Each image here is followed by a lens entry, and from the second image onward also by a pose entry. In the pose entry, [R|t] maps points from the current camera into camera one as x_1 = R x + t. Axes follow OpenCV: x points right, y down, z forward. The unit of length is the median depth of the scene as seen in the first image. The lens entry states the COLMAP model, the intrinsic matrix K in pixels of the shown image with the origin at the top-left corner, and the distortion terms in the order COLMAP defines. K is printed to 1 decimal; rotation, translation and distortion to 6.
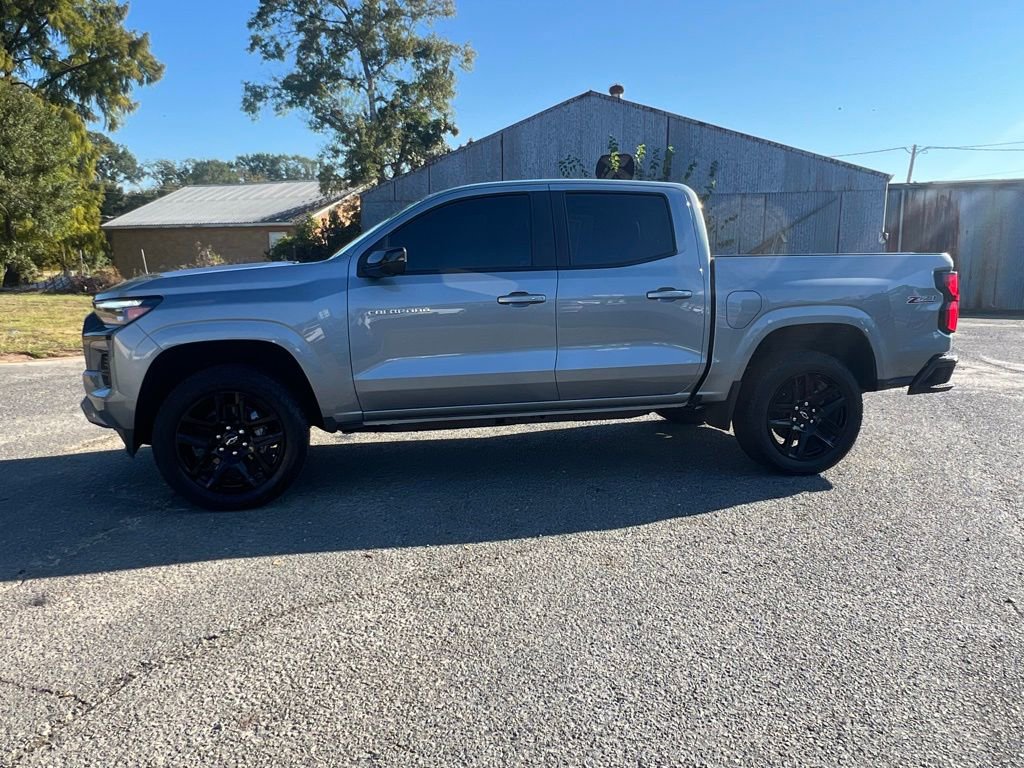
lens RADIAL K [[746.7, 0, 527.1], [0, 746.7, 361.8], [0, 0, 1]] dist [0.000491, -0.003890]
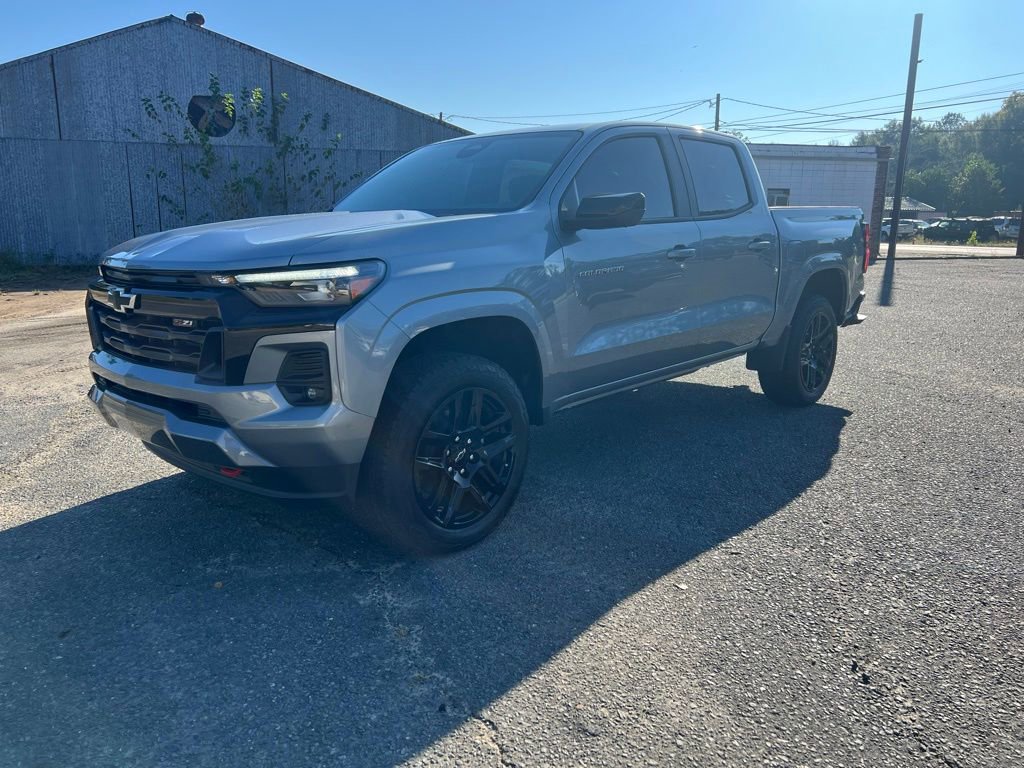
lens RADIAL K [[746.7, 0, 512.0], [0, 746.7, 385.0], [0, 0, 1]] dist [0.000491, -0.003890]
pose [[0.823972, -0.115629, 0.554707, -0.124843], [0.069388, 0.992180, 0.103751, -0.006066], [-0.562365, -0.046998, 0.825552, 0.060703]]
